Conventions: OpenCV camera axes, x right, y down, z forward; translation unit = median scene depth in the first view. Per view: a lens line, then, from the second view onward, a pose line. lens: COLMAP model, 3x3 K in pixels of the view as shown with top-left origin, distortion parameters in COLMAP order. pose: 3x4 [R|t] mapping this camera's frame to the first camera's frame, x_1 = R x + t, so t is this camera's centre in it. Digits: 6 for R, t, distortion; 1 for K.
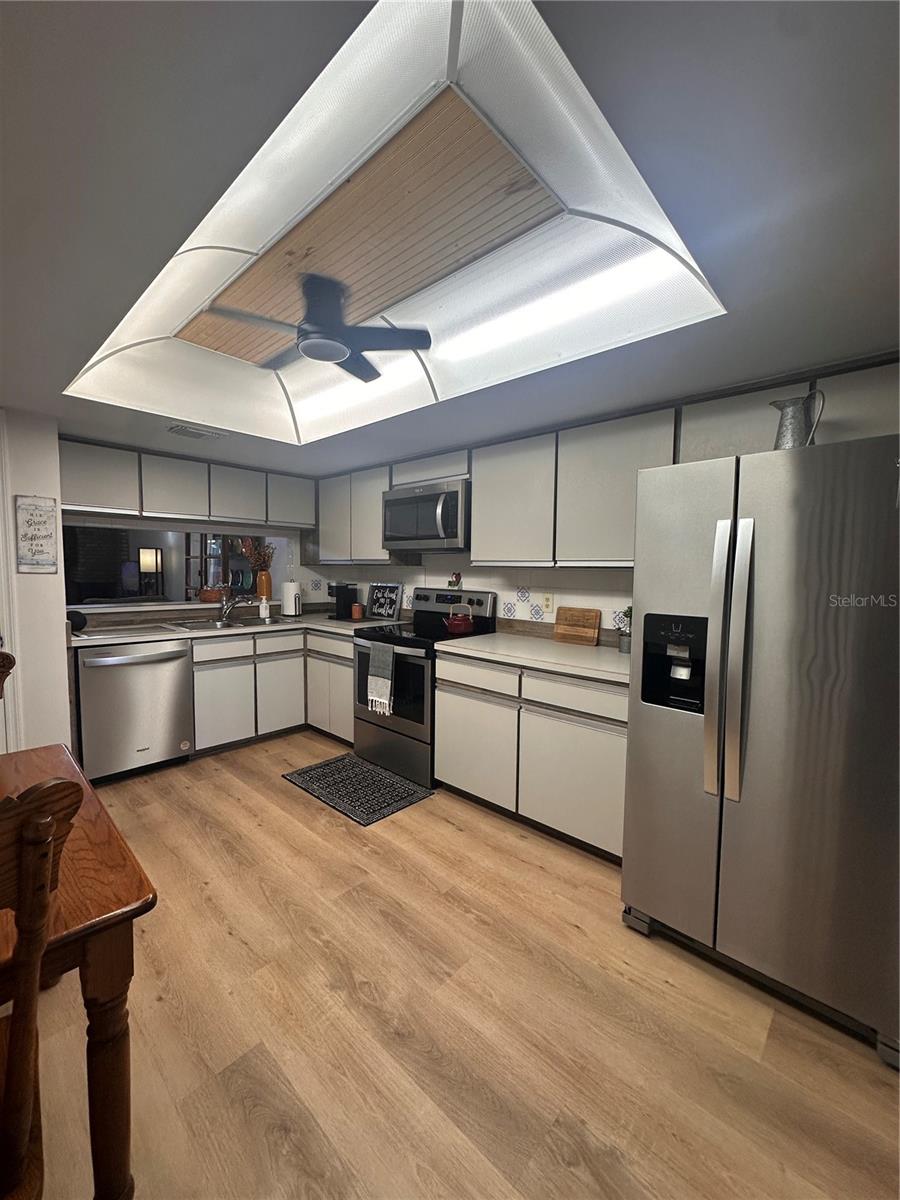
lens RADIAL K [[480.2, 0, 452.6], [0, 480.2, 598.7], [0, 0, 1]] dist [-0.009444, 0.000378]
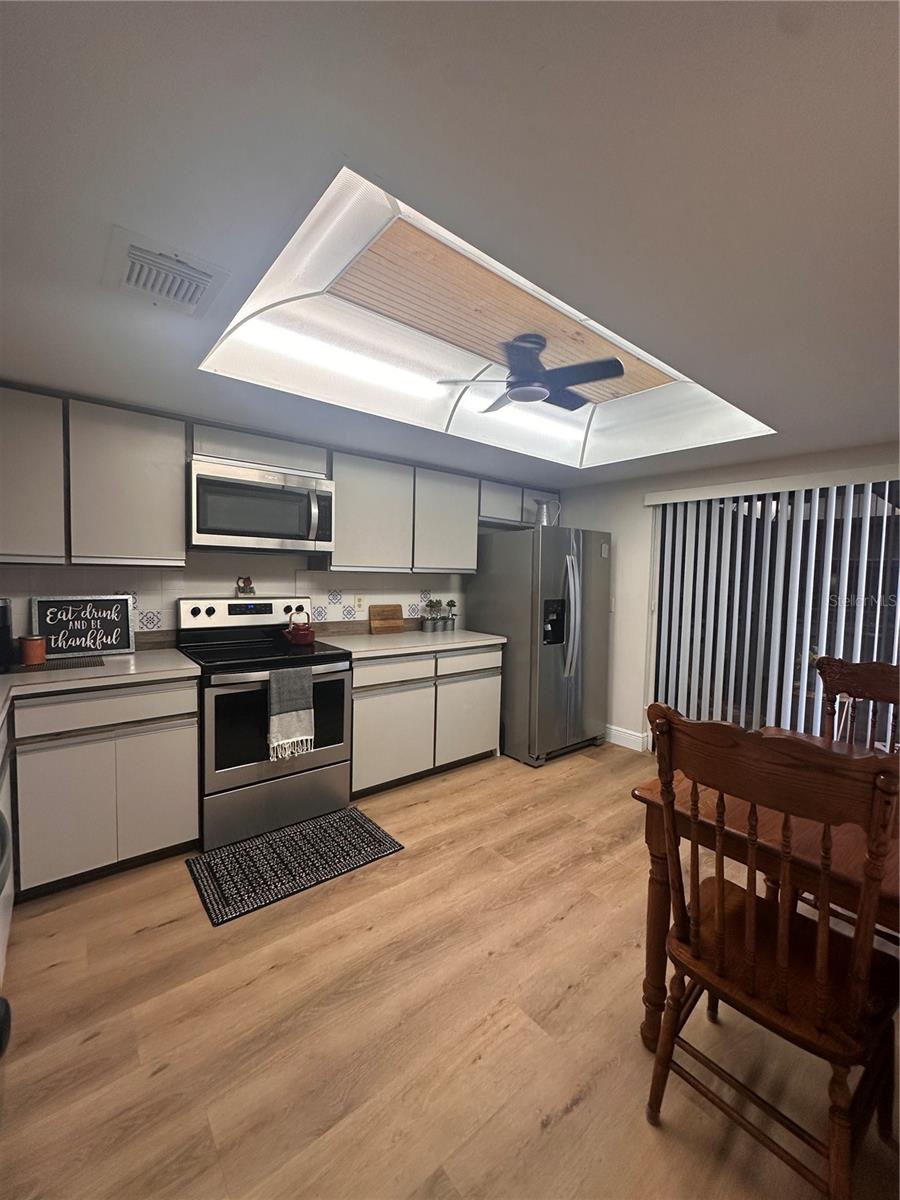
lens RADIAL K [[480.2, 0, 450.6], [0, 480.2, 602.1], [0, 0, 1]] dist [-0.009444, 0.000378]
pose [[0.136303, -0.069247, 0.988244, -1.073980], [0.042583, 0.997042, 0.063991, -0.068287], [-0.989752, 0.033360, 0.138848, 0.756983]]
